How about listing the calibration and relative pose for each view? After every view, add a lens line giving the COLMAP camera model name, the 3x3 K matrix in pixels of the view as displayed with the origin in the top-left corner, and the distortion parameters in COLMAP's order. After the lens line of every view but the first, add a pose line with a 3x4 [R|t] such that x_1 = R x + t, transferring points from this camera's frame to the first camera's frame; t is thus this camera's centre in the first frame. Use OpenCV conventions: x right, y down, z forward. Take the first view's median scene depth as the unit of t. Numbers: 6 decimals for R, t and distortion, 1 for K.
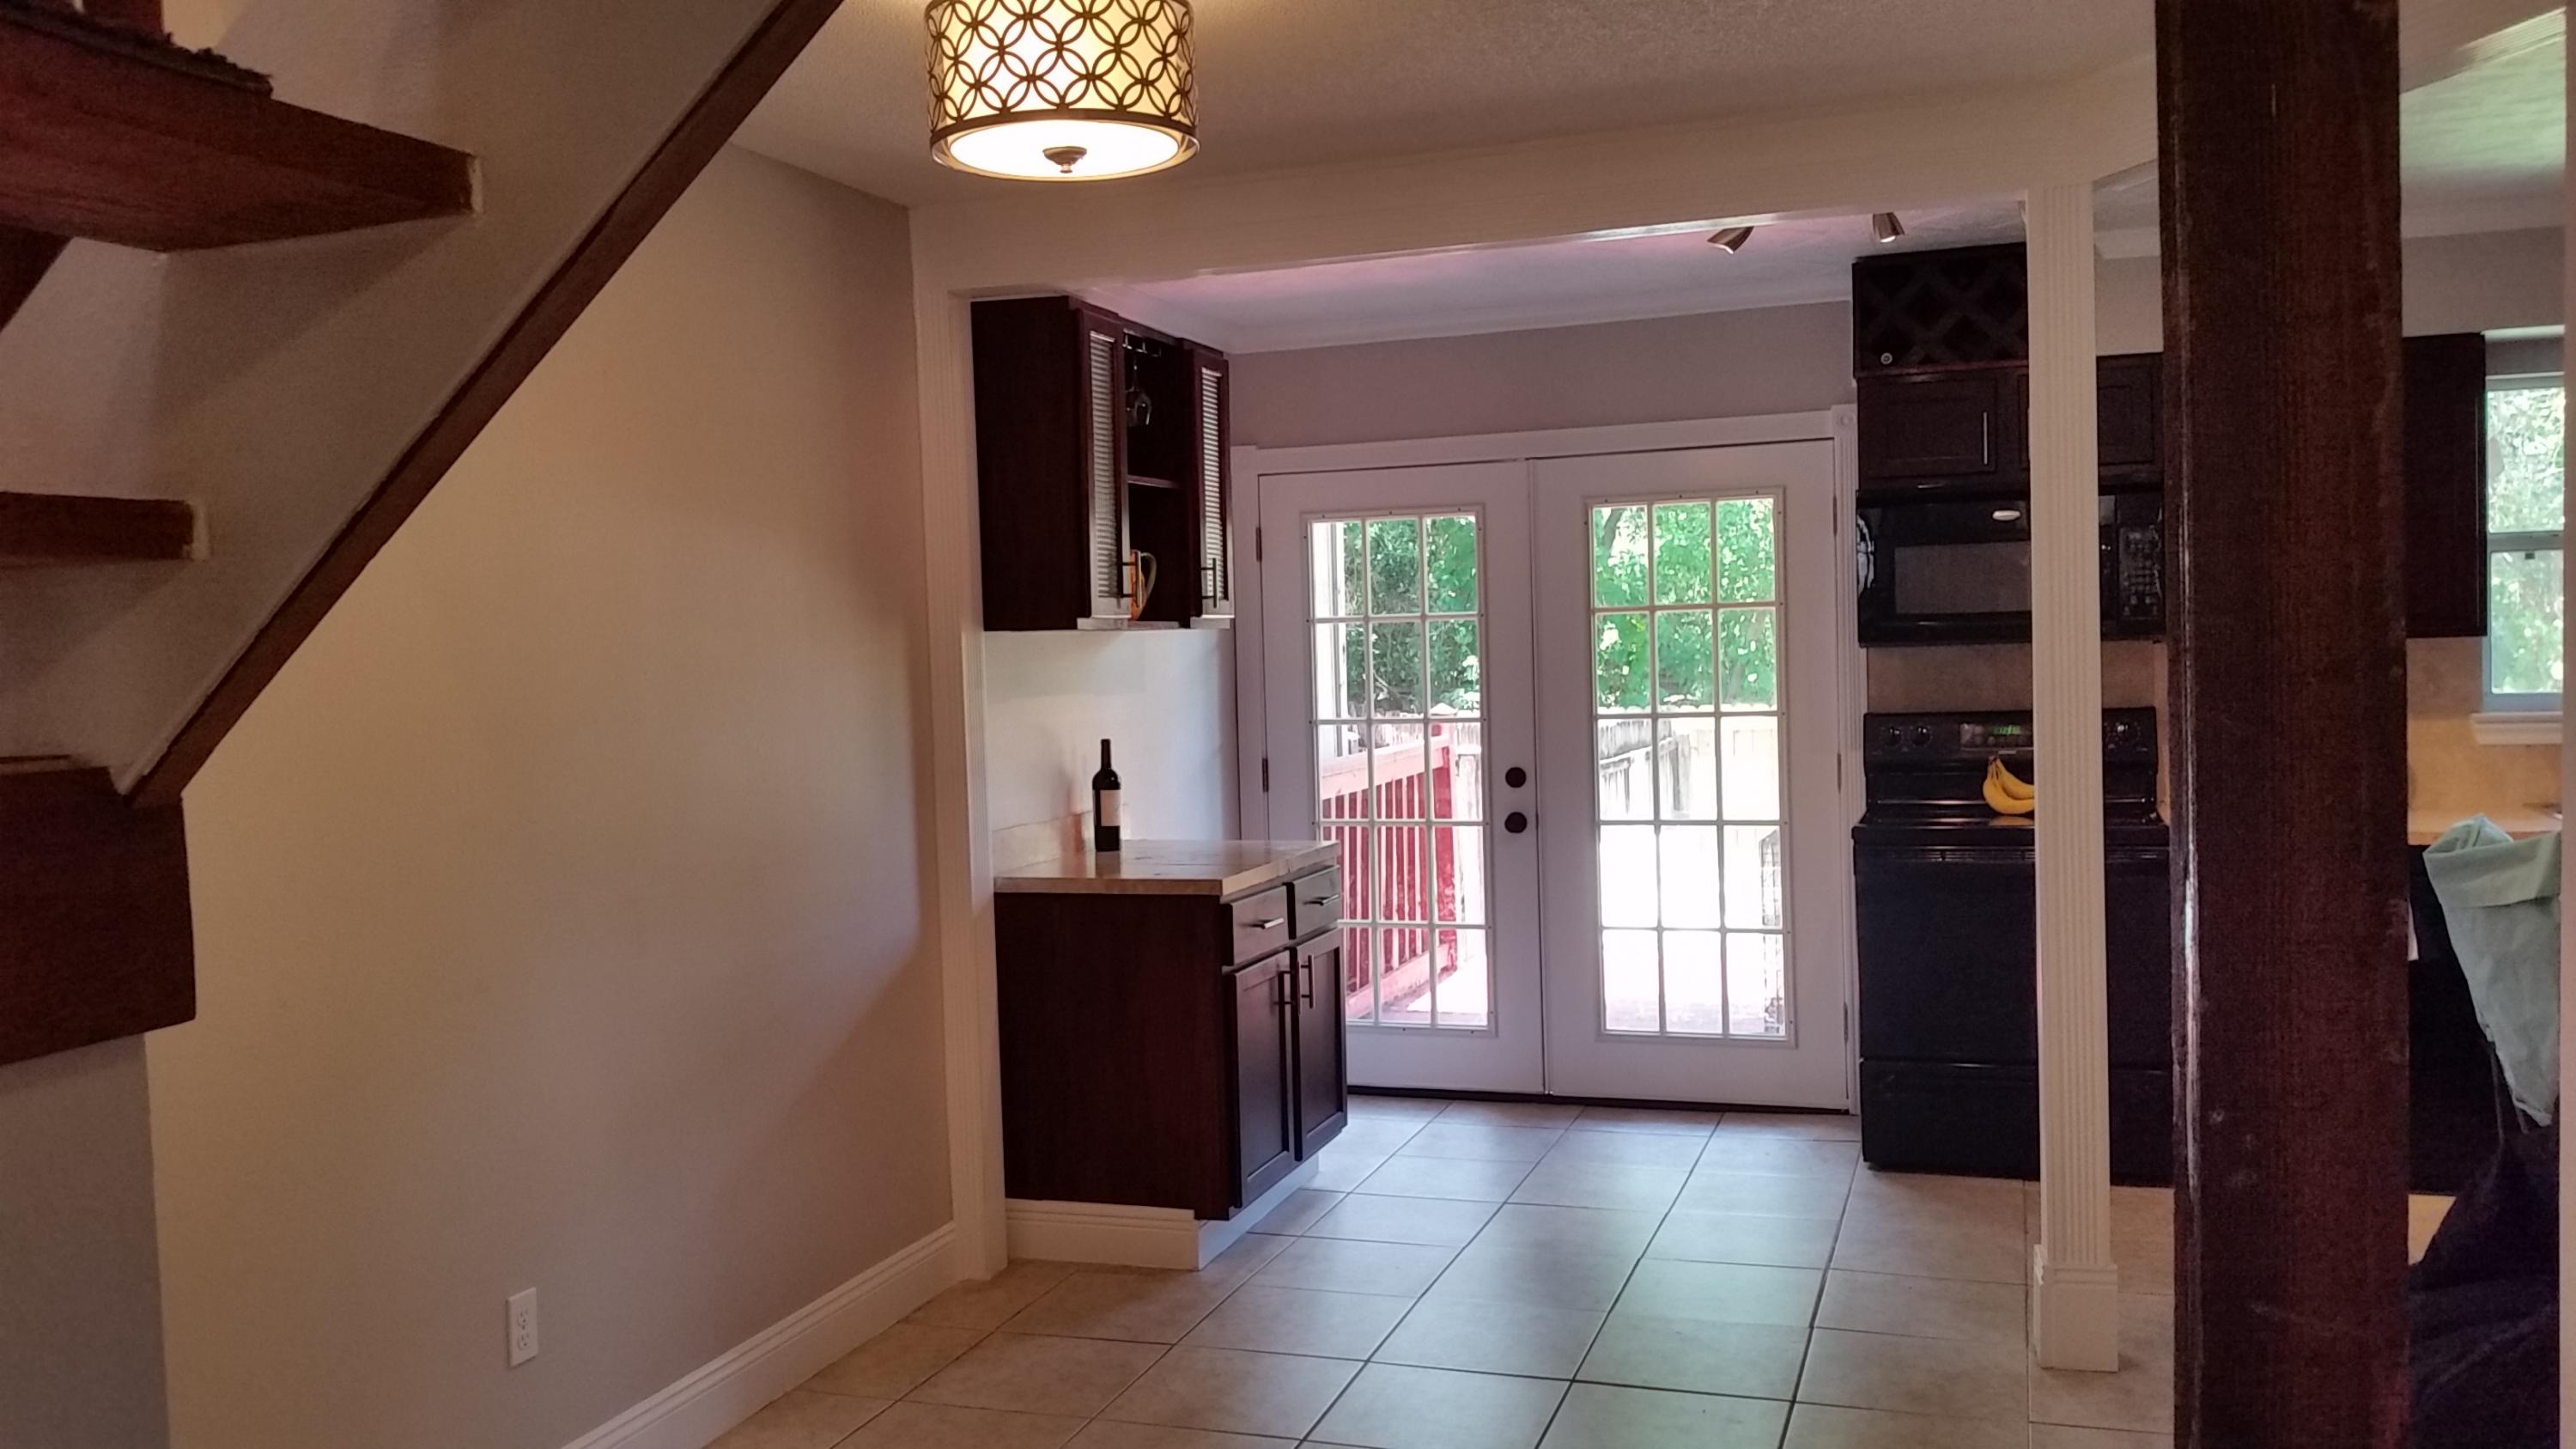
lens RADIAL K [[2131.0, 0, 1288.0], [0, 2131.0, 724.5], [0, 0, 1]] dist [0.157580, -0.399986]
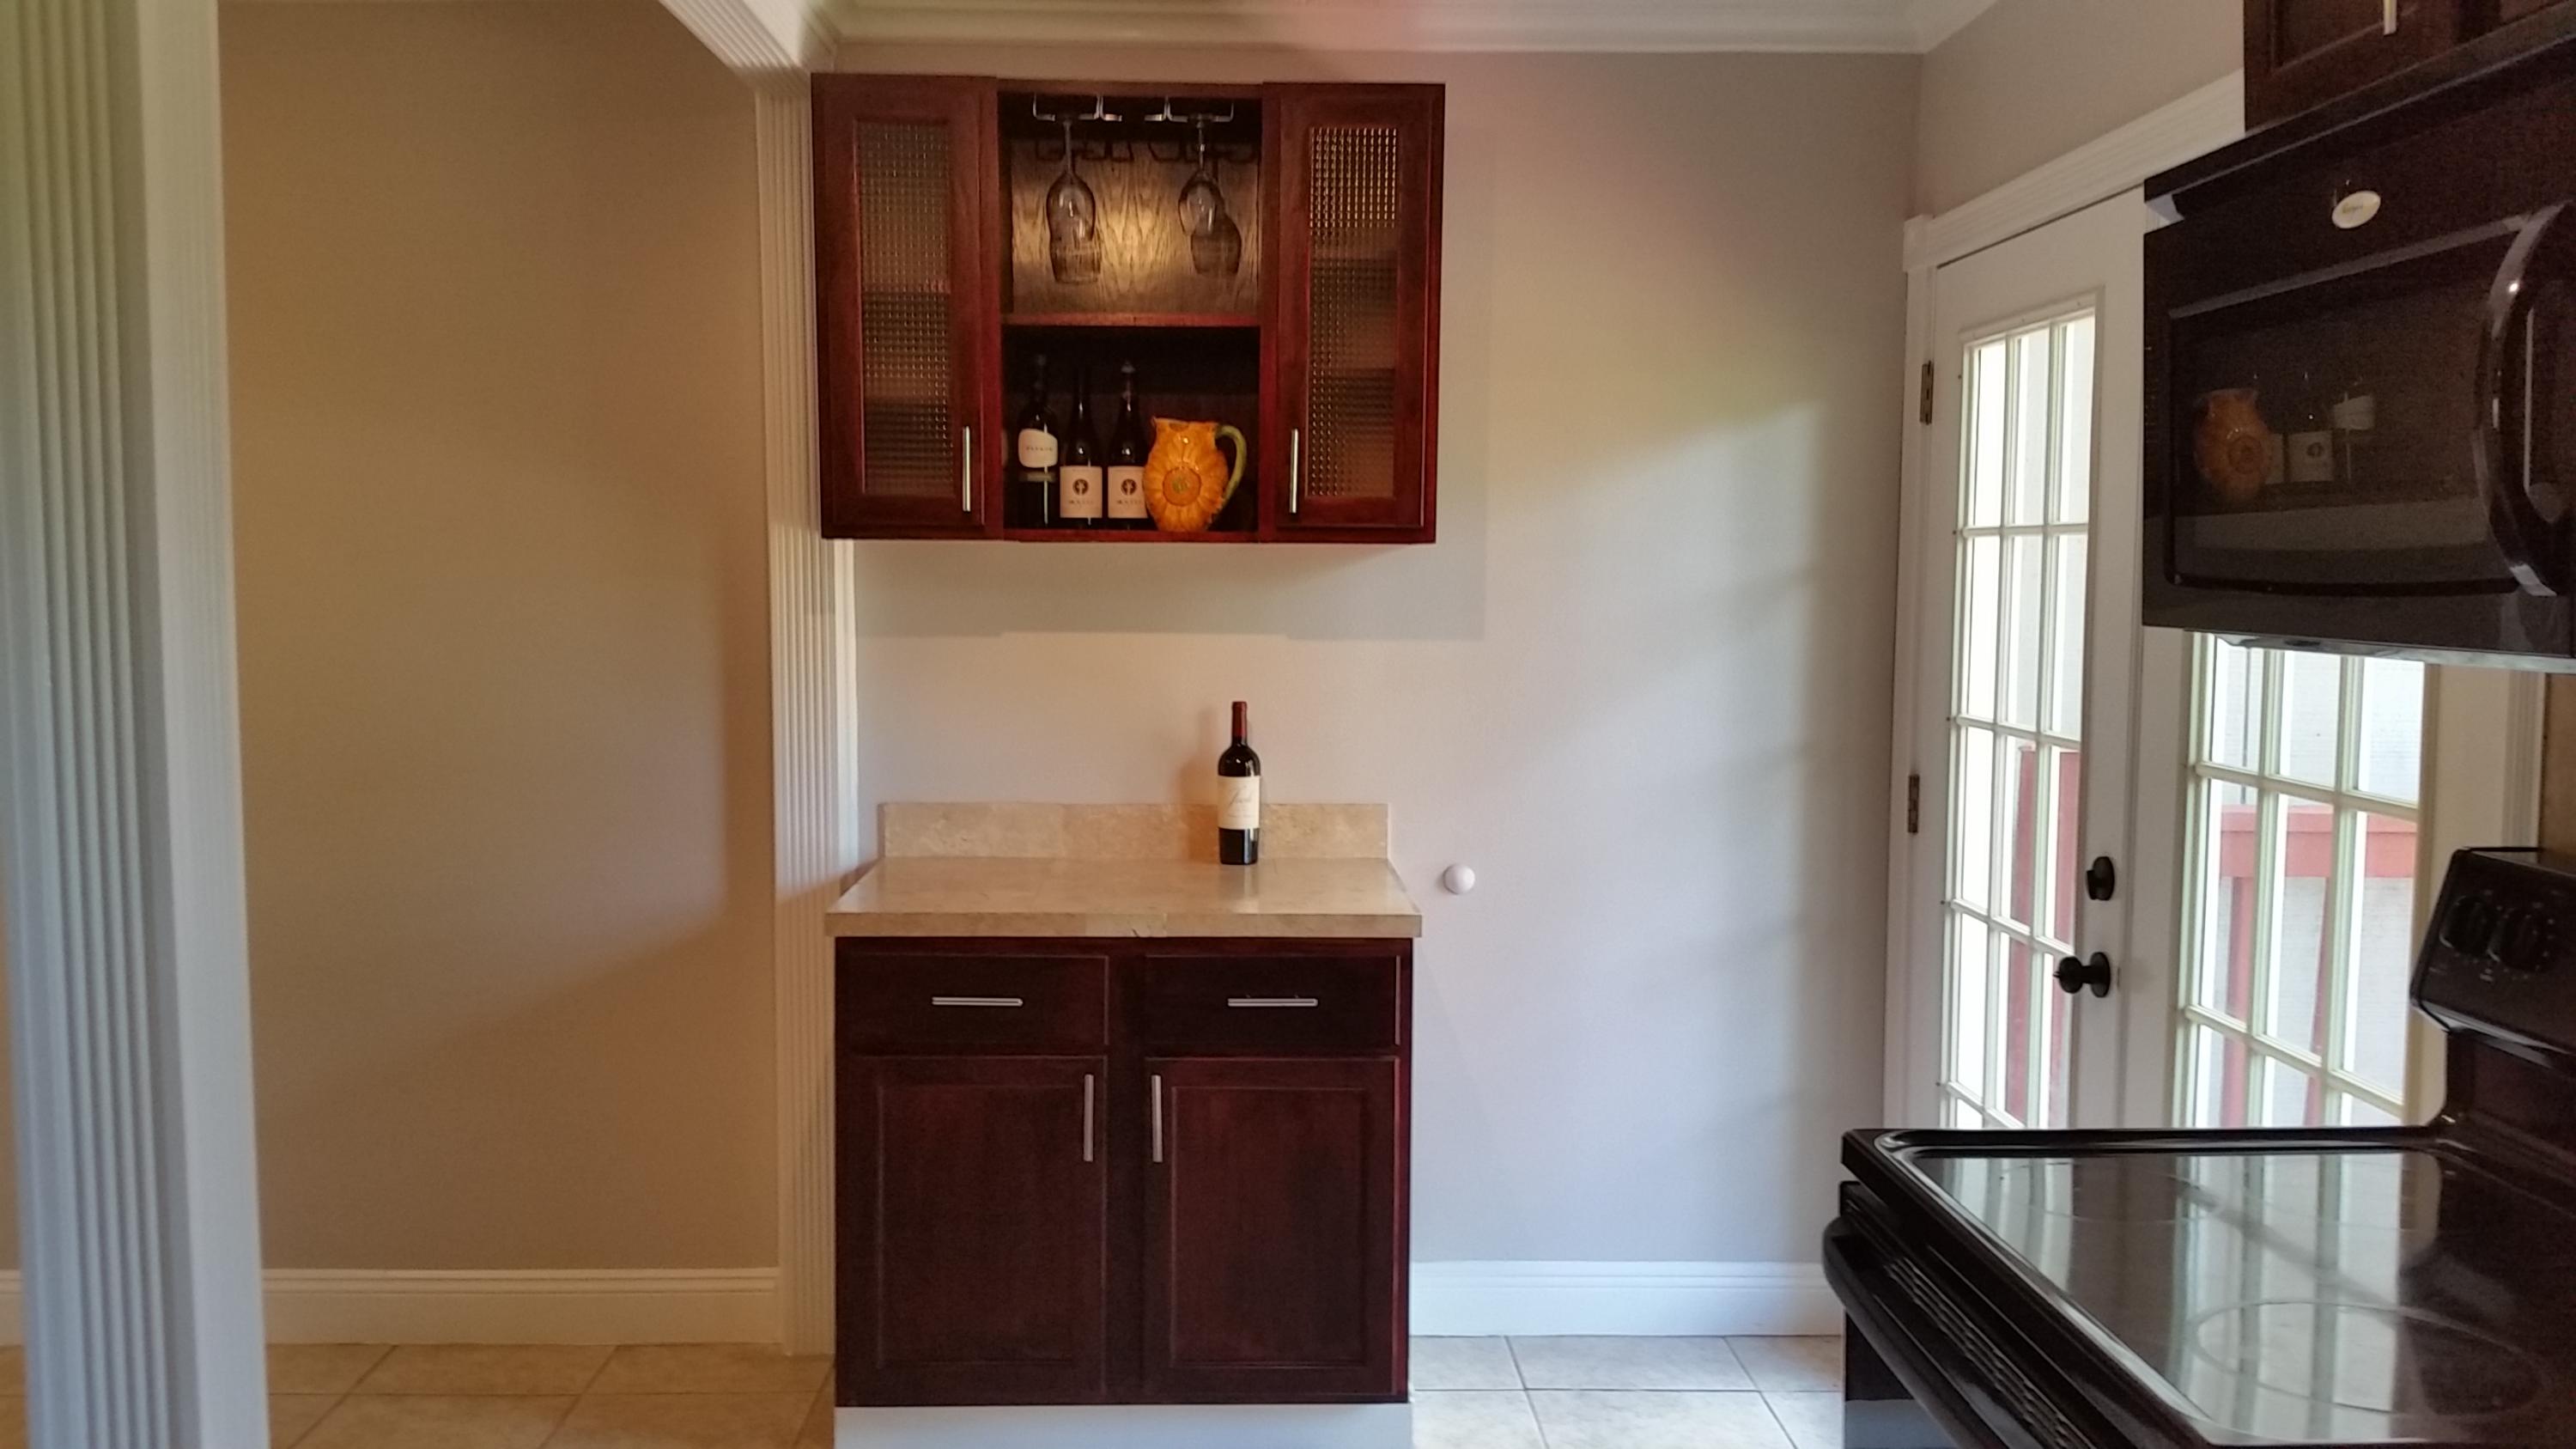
lens RADIAL K [[2131.0, 0, 1288.0], [0, 2131.0, 724.5], [0, 0, 1]] dist [0.157580, -0.399986]
pose [[0.356784, 0.104957, -0.928272, 0.640509], [-0.058245, 0.994235, 0.090029, -0.055607], [0.932369, 0.021946, 0.360840, 0.875733]]
